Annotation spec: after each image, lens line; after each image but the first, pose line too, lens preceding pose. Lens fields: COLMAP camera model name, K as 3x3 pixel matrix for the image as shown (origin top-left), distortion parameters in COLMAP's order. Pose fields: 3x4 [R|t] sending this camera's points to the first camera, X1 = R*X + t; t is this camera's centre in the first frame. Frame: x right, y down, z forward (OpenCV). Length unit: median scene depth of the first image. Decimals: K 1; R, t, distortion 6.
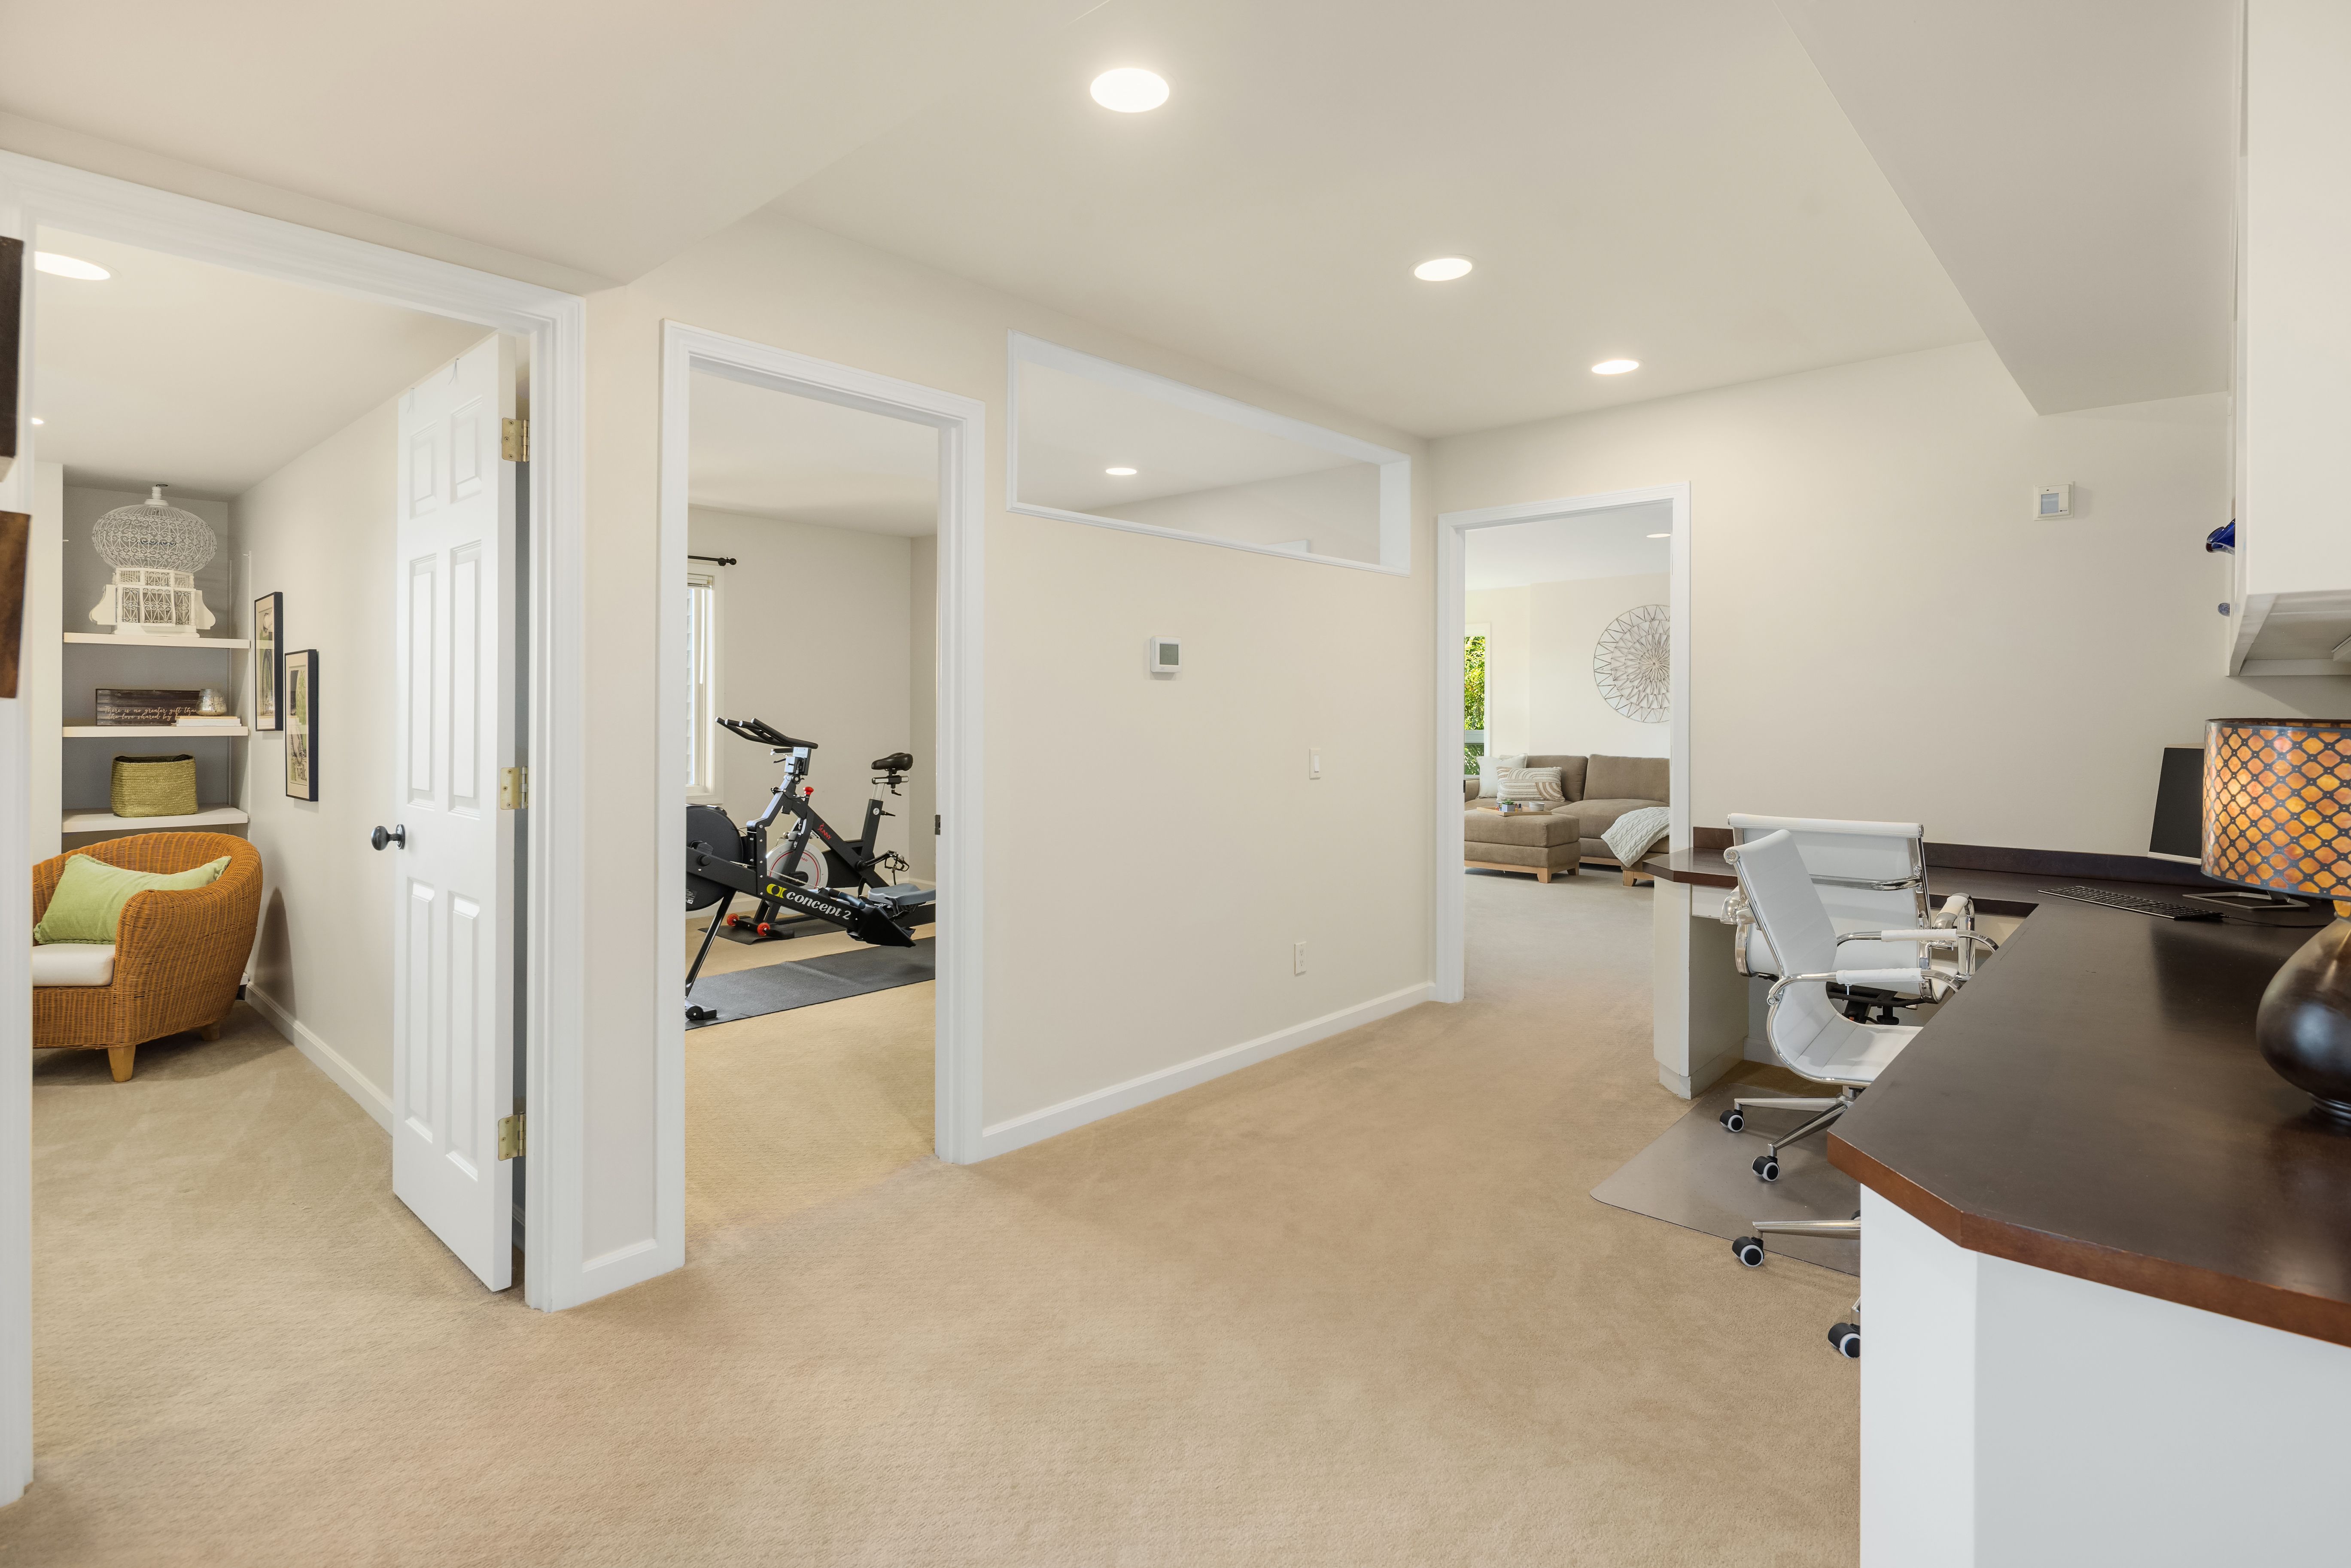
lens RADIAL K [[1145.2, 0, 1165.2], [0, 1145.2, 716.6], [0, 0, 1]] dist [-0.000259, -0.000759]
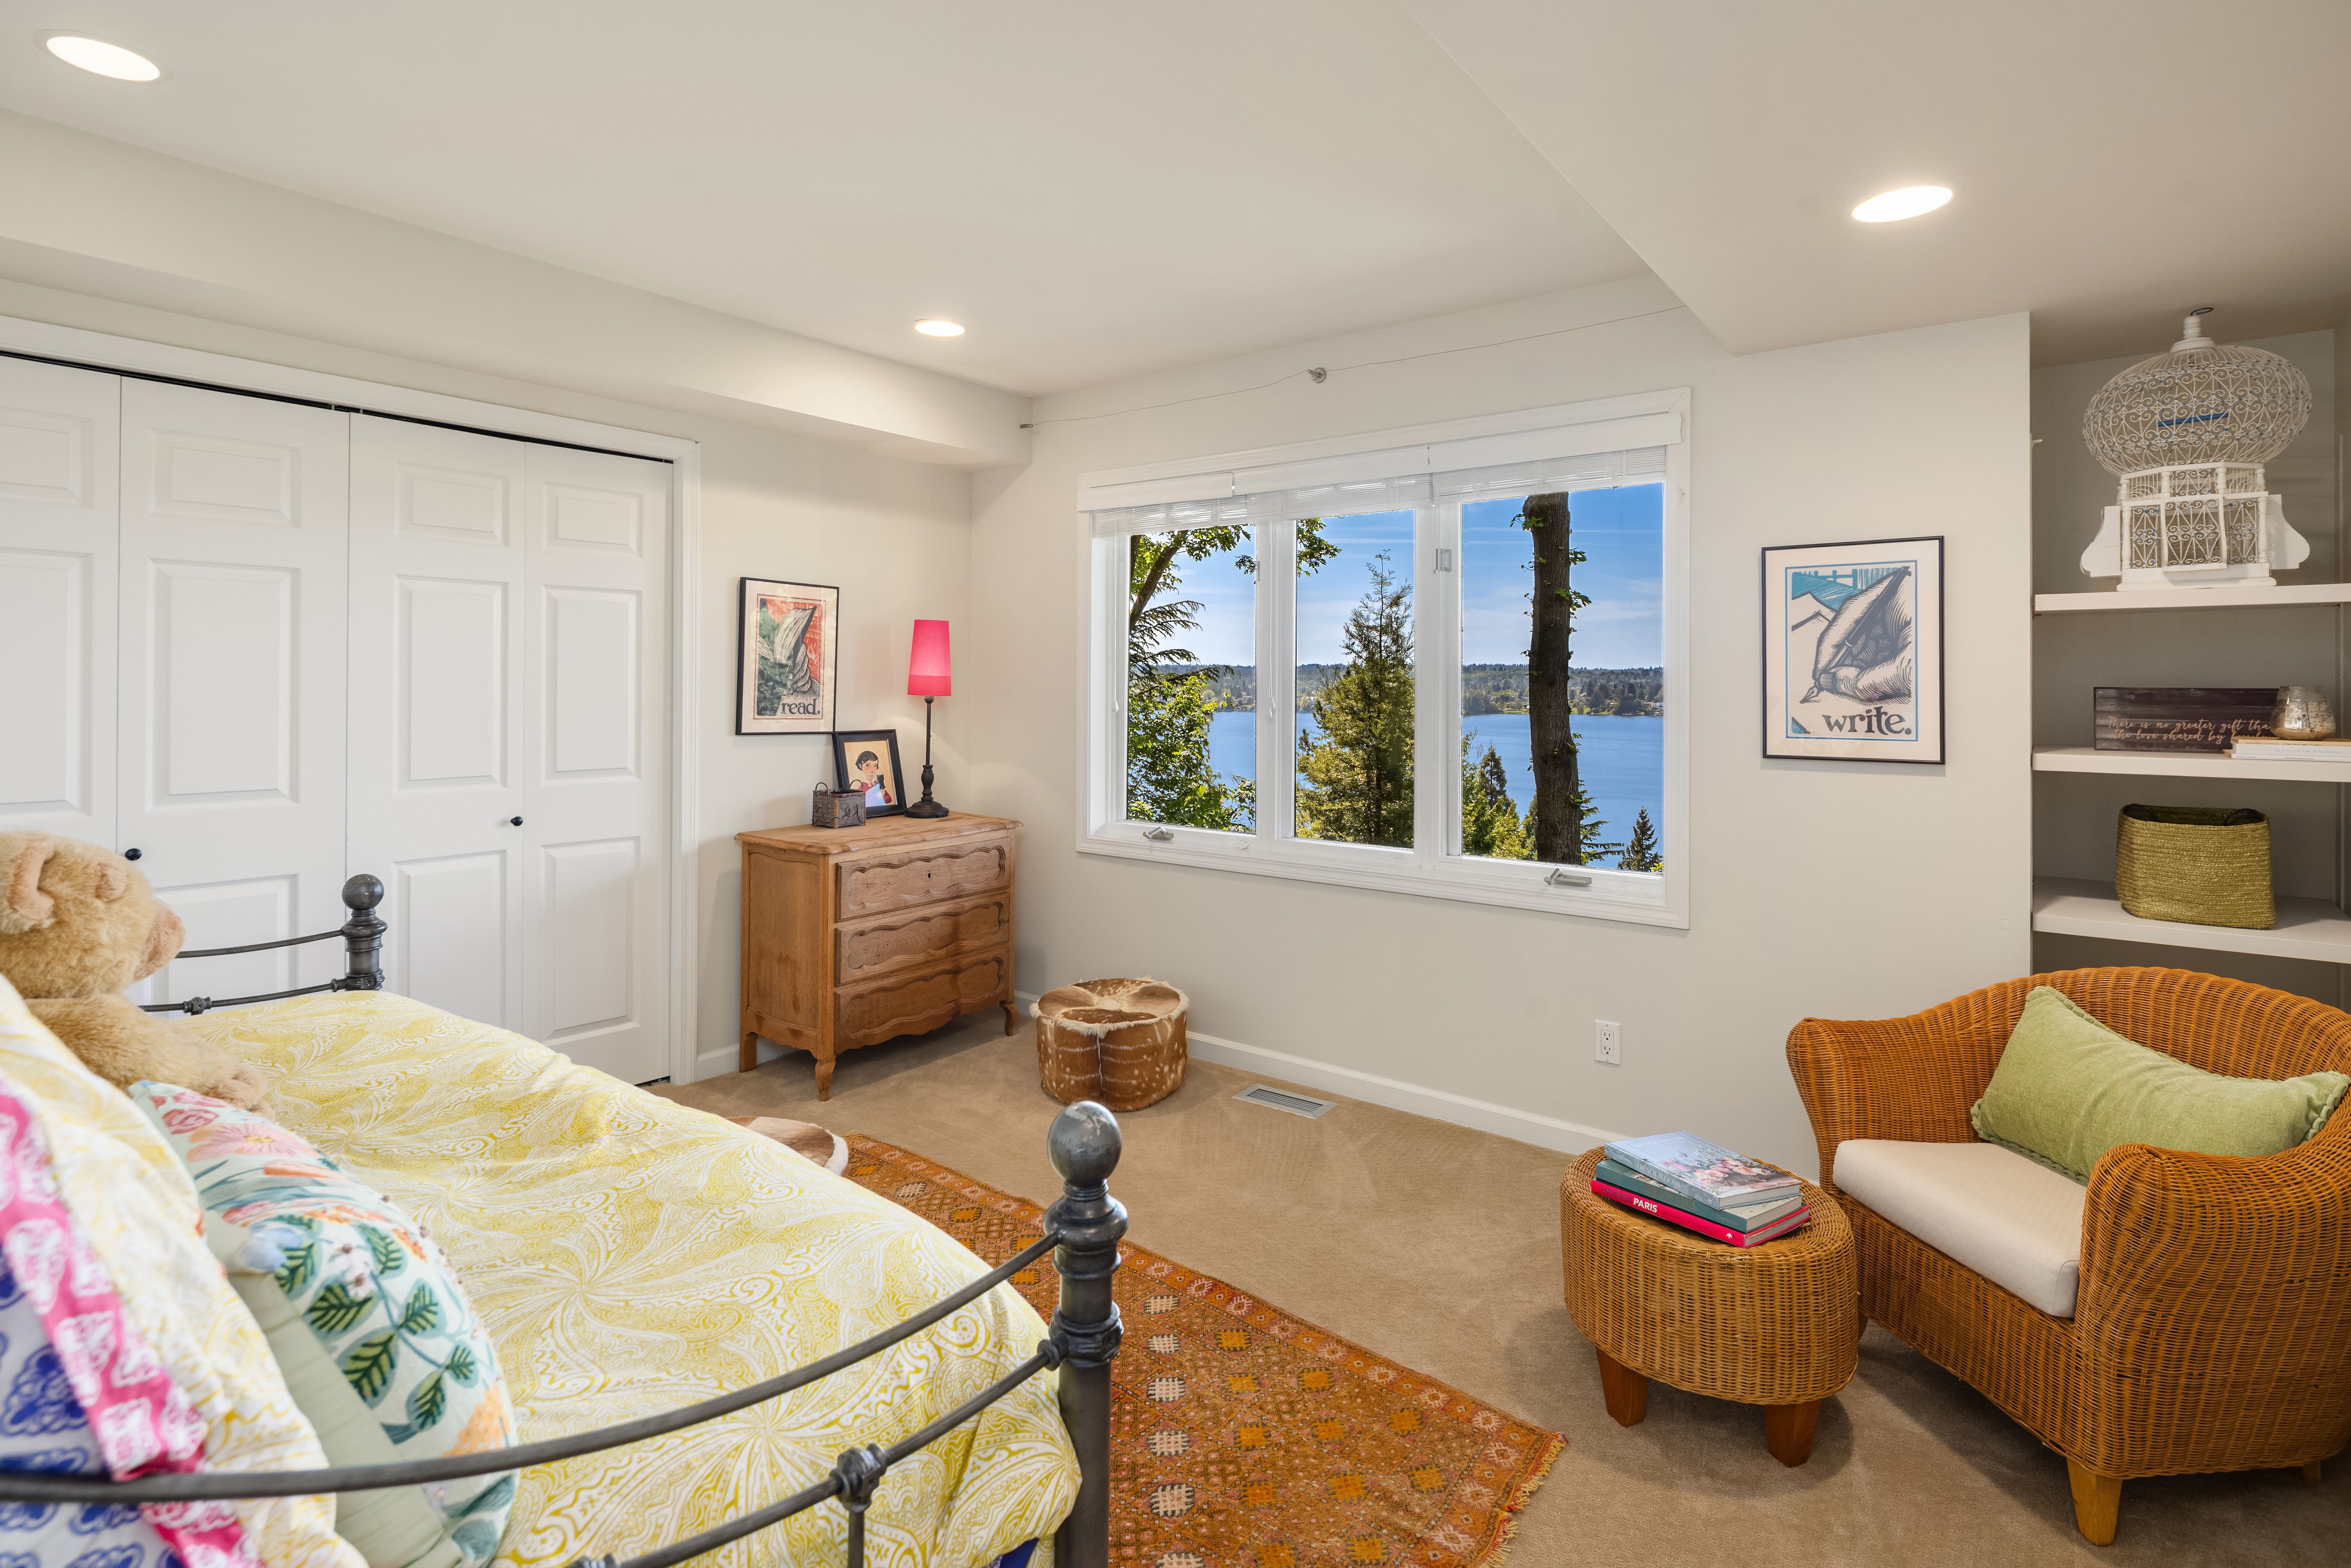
lens RADIAL K [[1145.2, 0, 1184.3], [0, 1145.2, 672.9], [0, 0, 1]] dist [-0.000259, -0.000759]
pose [[0.097201, -0.014744, -0.995156, -0.394663], [-0.009377, 0.999832, -0.015730, -0.018234], [0.995221, 0.010861, 0.097047, 0.479465]]
